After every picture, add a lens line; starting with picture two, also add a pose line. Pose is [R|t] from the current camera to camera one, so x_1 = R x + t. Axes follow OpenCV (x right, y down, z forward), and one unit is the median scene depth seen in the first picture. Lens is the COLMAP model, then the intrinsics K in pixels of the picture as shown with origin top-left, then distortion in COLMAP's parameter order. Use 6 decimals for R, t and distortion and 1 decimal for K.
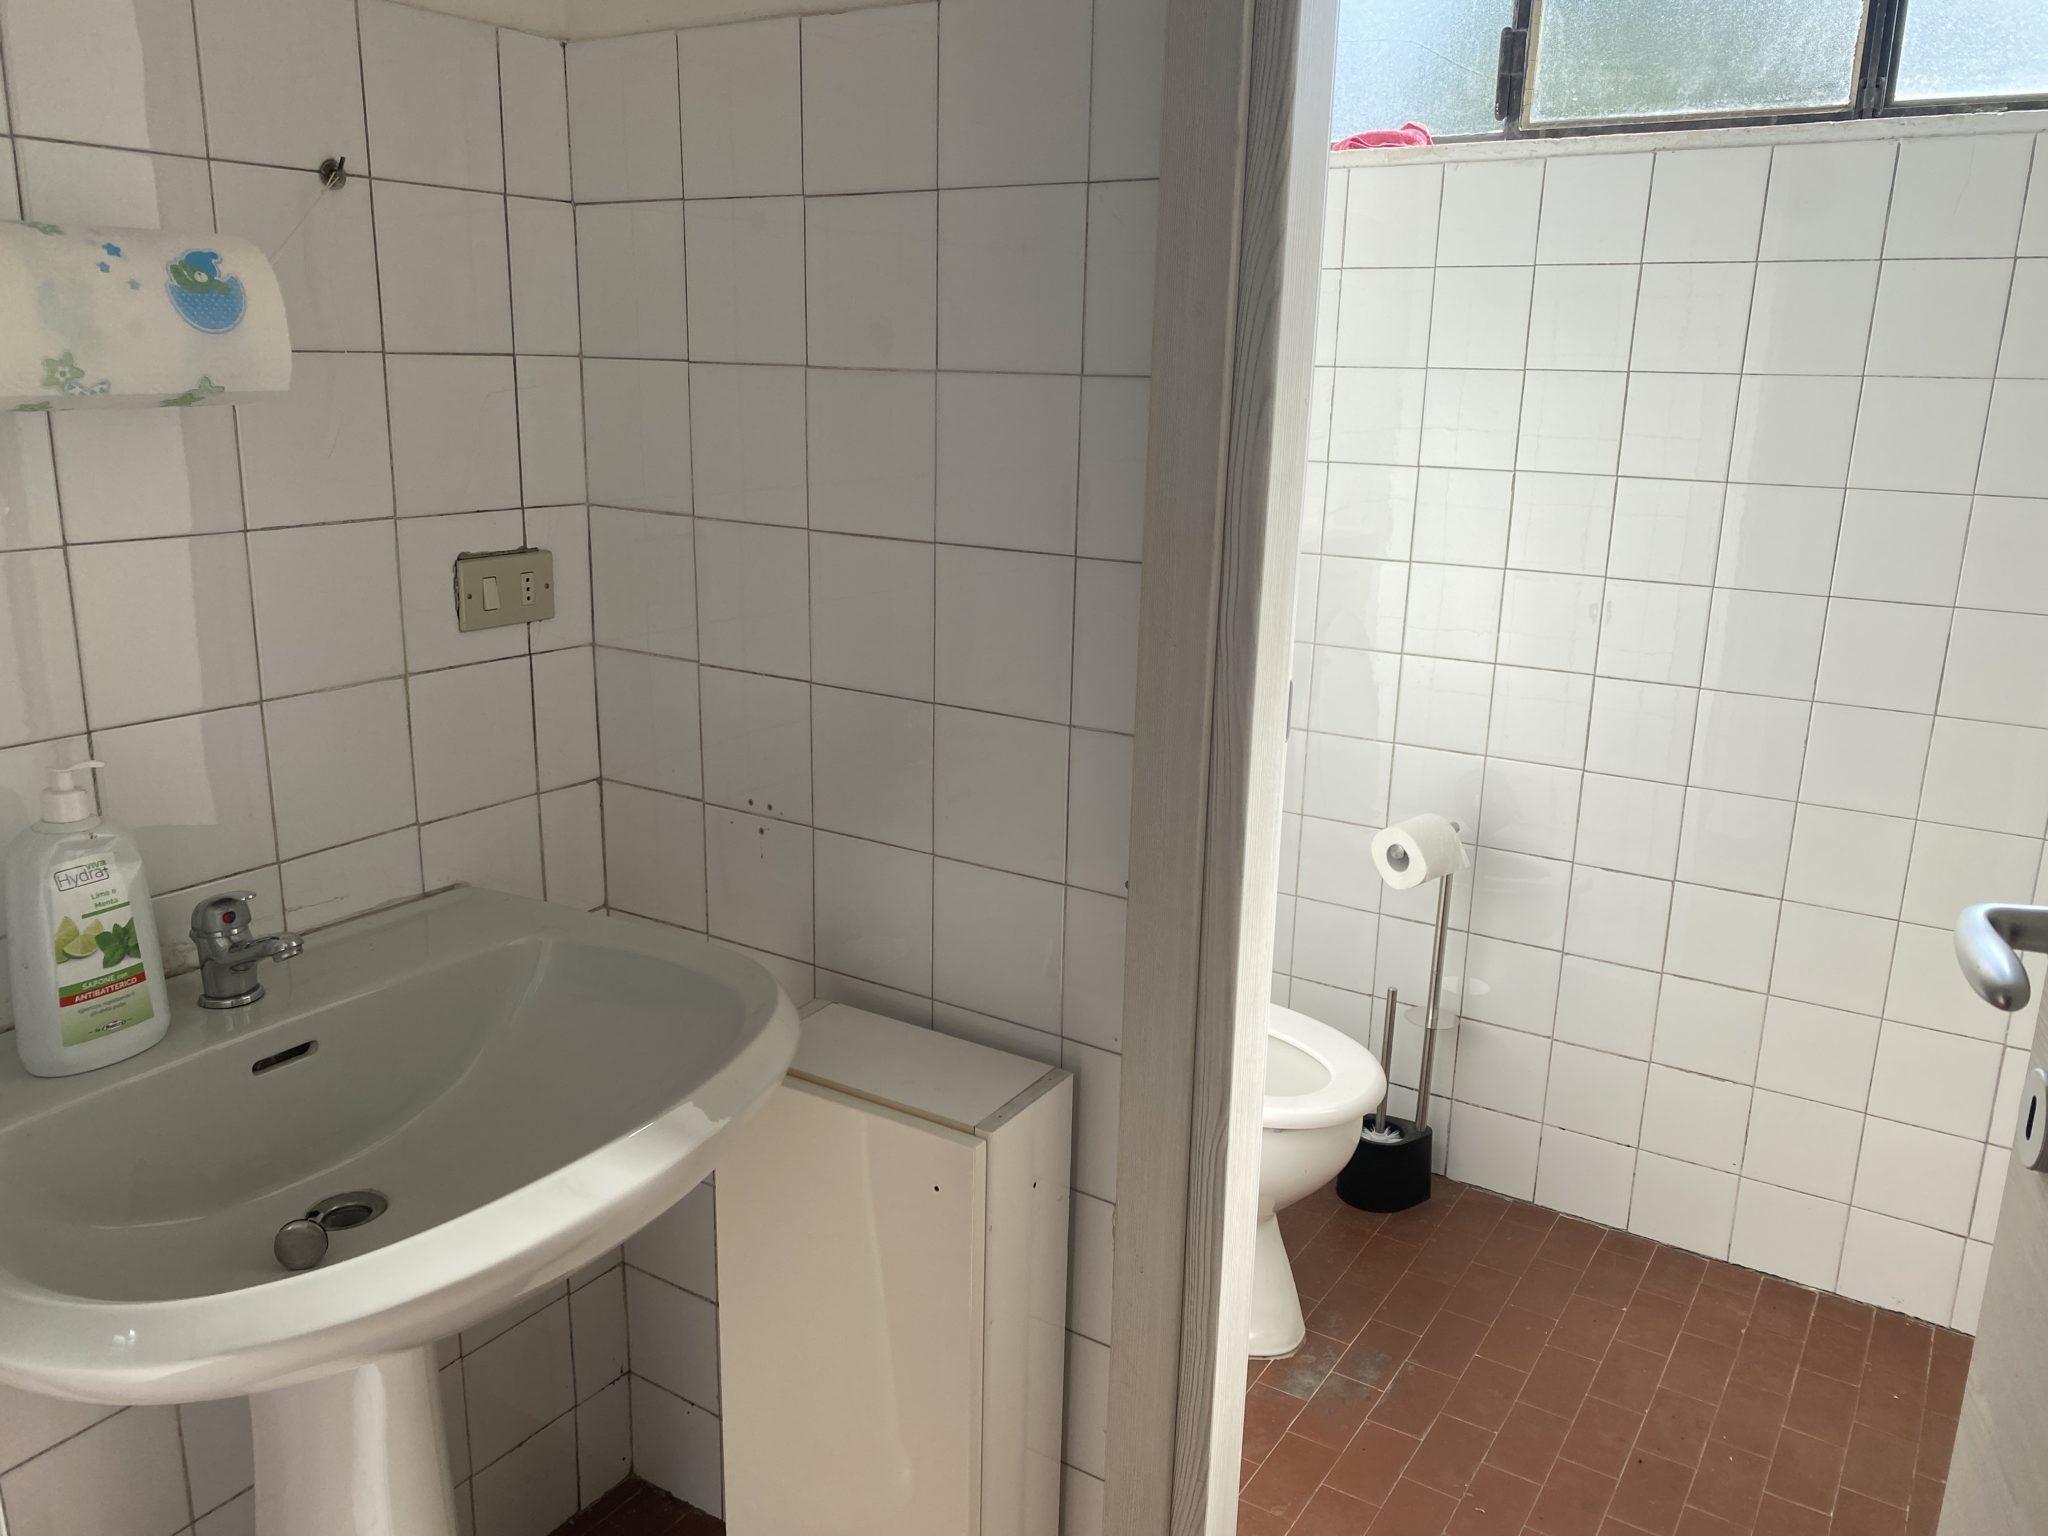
lens RADIAL K [[1574.6, 0, 1024.5], [0, 1574.6, 750.8], [0, 0, 1]] dist [0.016381, 0.000730]
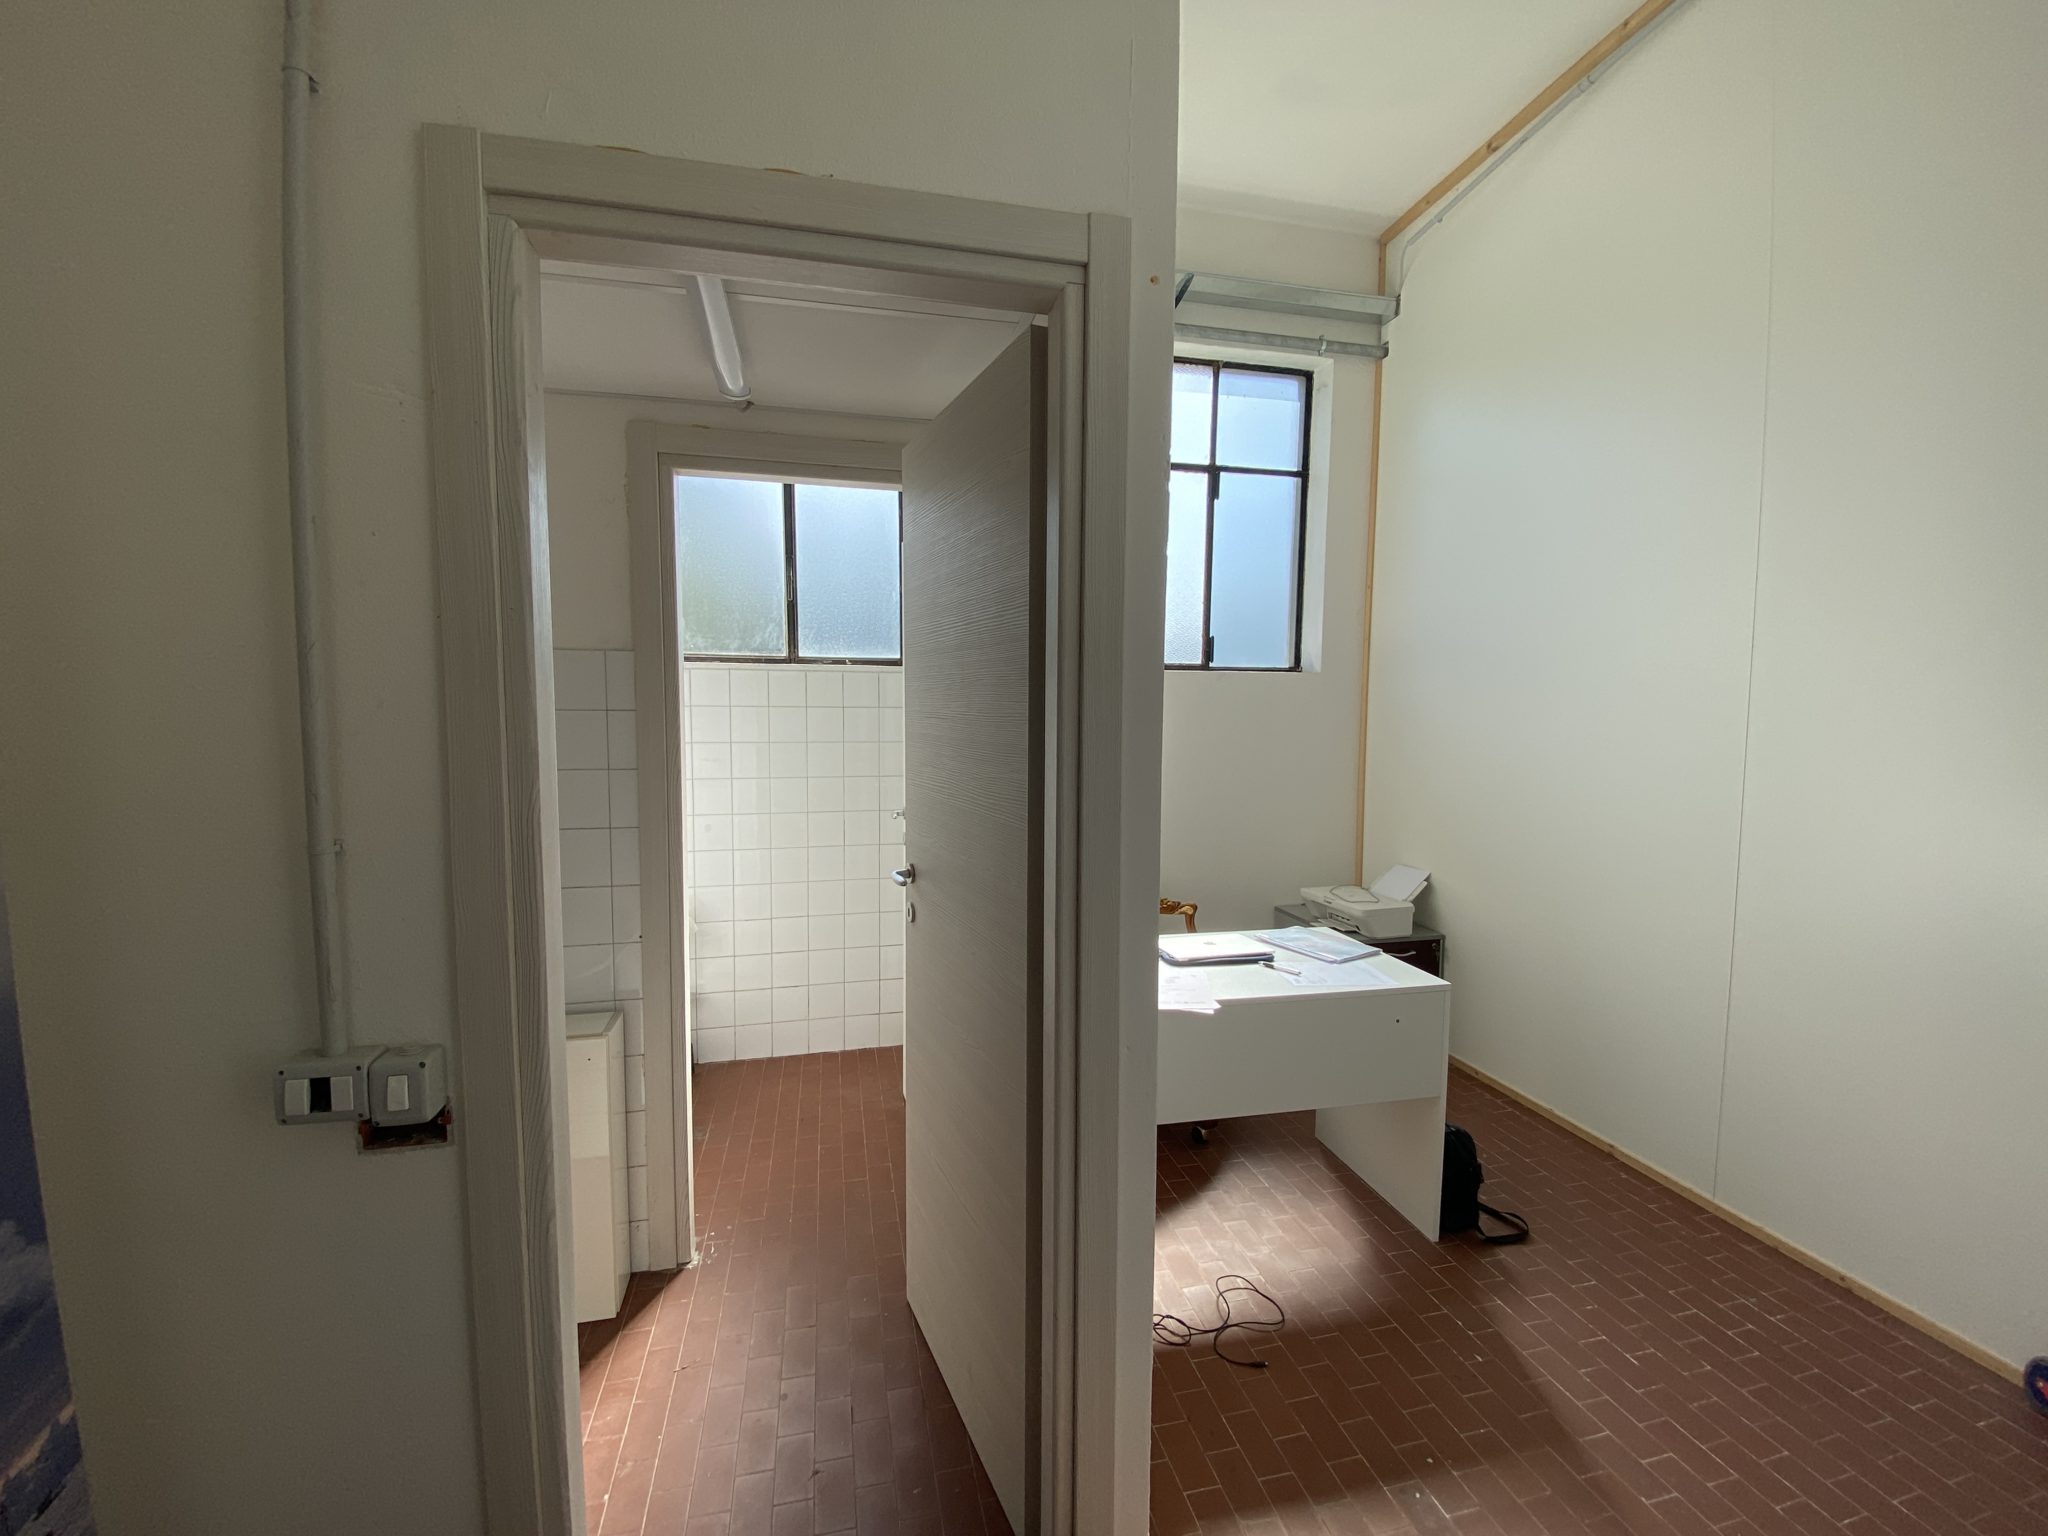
lens RADIAL K [[825.7, 0, 1021.9], [0, 825.7, 763.4], [0, 0, 1]] dist [0.000539, 0.000009]
pose [[0.693084, -0.074069, 0.717042, -0.322738], [0.189053, 0.978566, -0.081652, 0.017798], [-0.695625, 0.192151, 0.692231, -0.386137]]
